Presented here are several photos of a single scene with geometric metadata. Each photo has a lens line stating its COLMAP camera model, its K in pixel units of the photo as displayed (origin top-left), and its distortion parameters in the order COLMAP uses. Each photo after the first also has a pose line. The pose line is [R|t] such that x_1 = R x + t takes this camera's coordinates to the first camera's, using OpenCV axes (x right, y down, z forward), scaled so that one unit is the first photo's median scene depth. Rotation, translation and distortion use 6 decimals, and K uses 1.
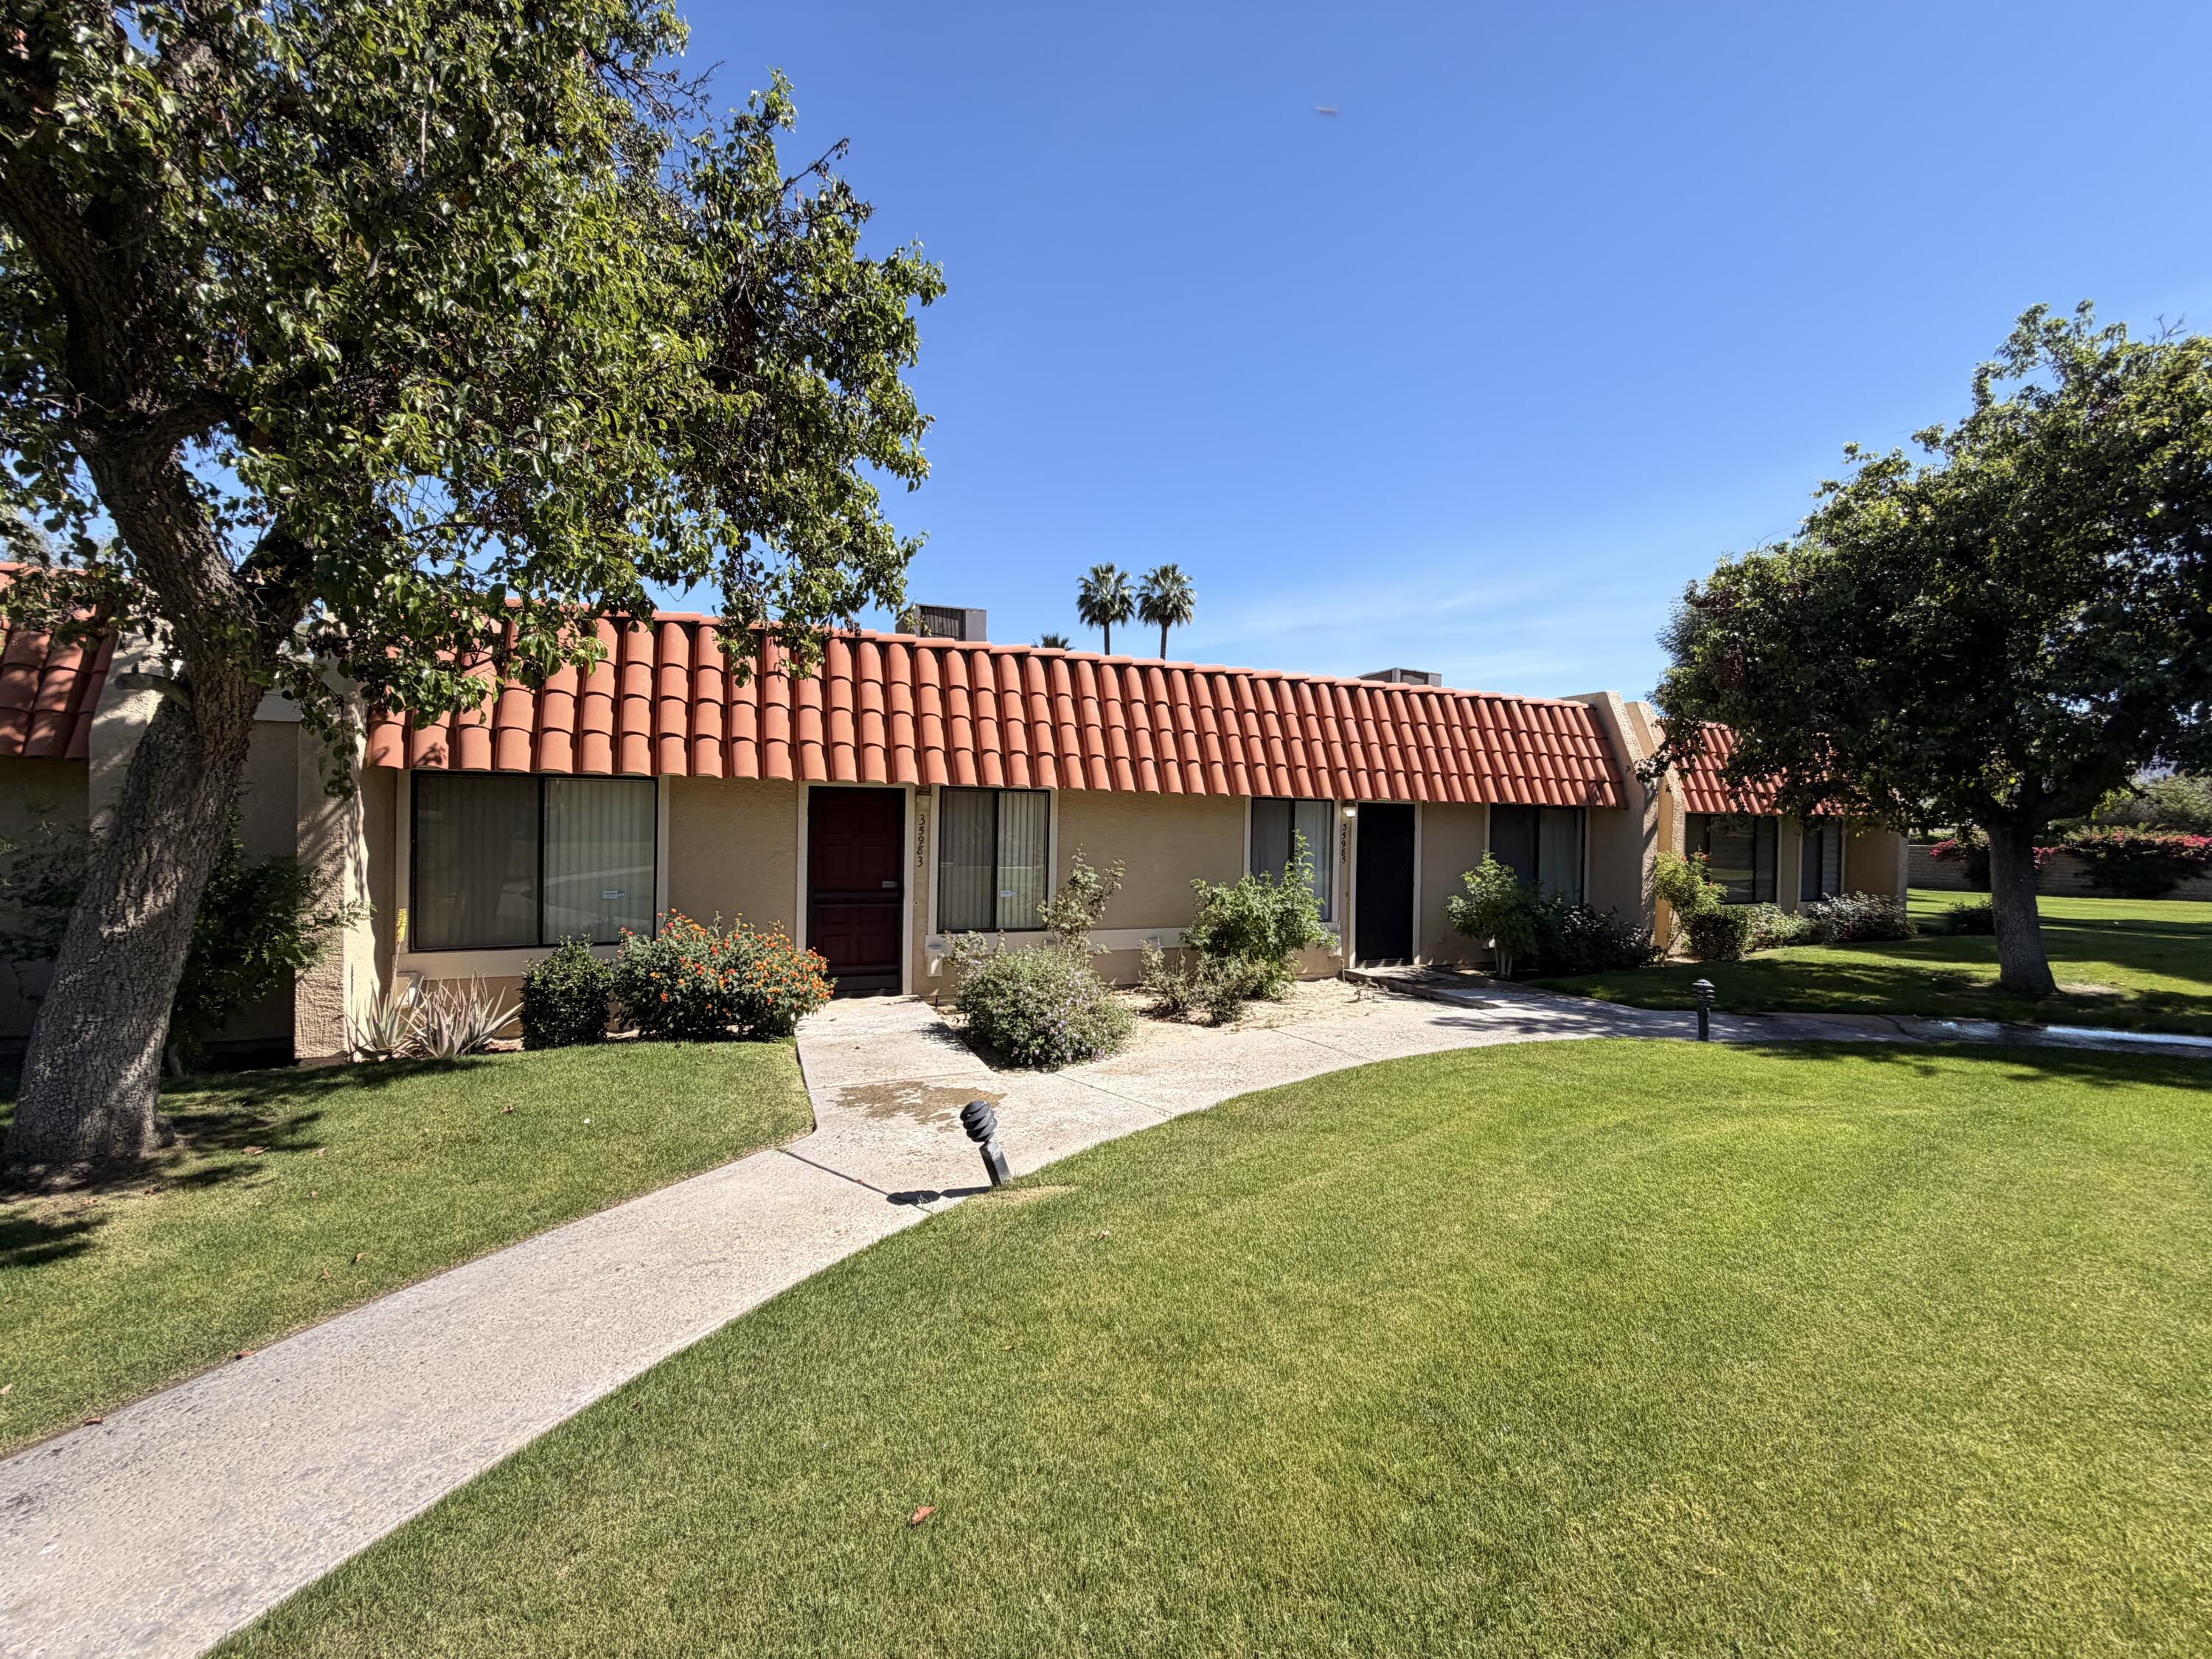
lens RADIAL K [[879.5, 0, 1102.4], [0, 879.5, 825.4], [0, 0, 1]] dist [-0.000131, -0.000073]
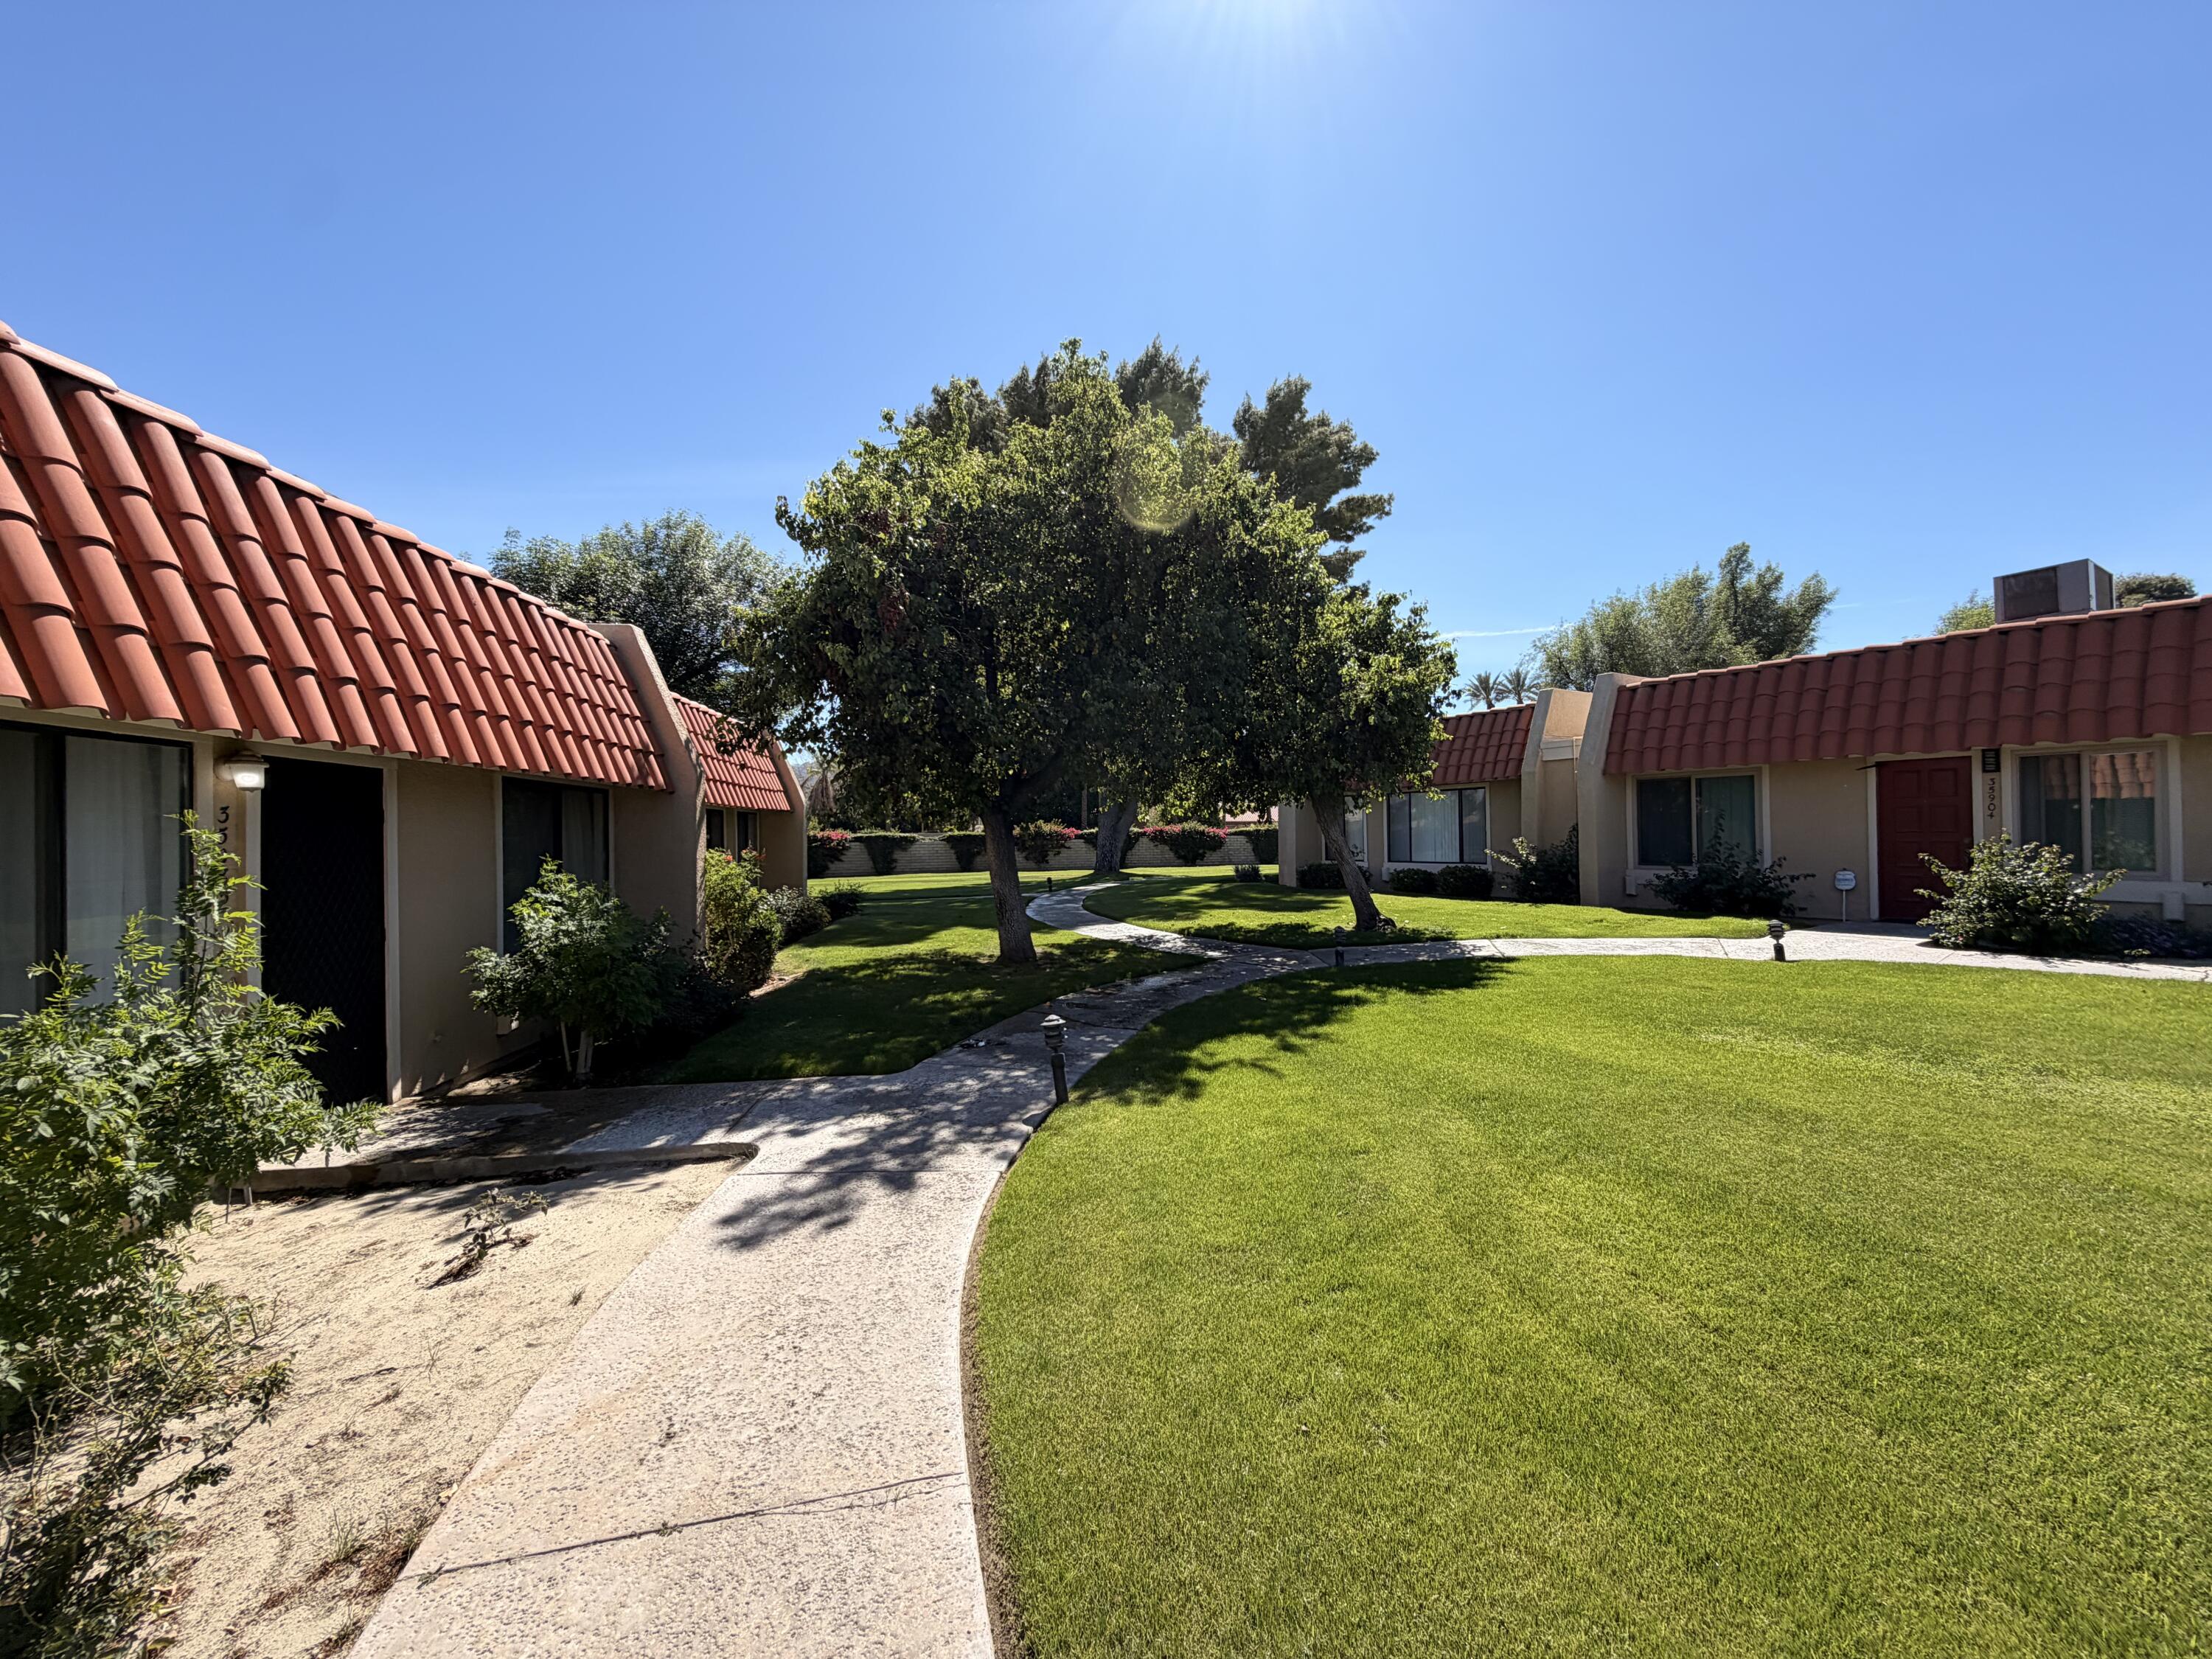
lens RADIAL K [[877.3, 0, 1106.0], [0, 877.3, 829.5], [0, 0, 1]] dist [-0.003046, 0.000580]
pose [[0.281154, -0.012968, 0.959575, 0.008208], [0.015375, 0.999841, 0.009008, 0.010720], [-0.959539, 0.012221, 0.281309, 0.475202]]
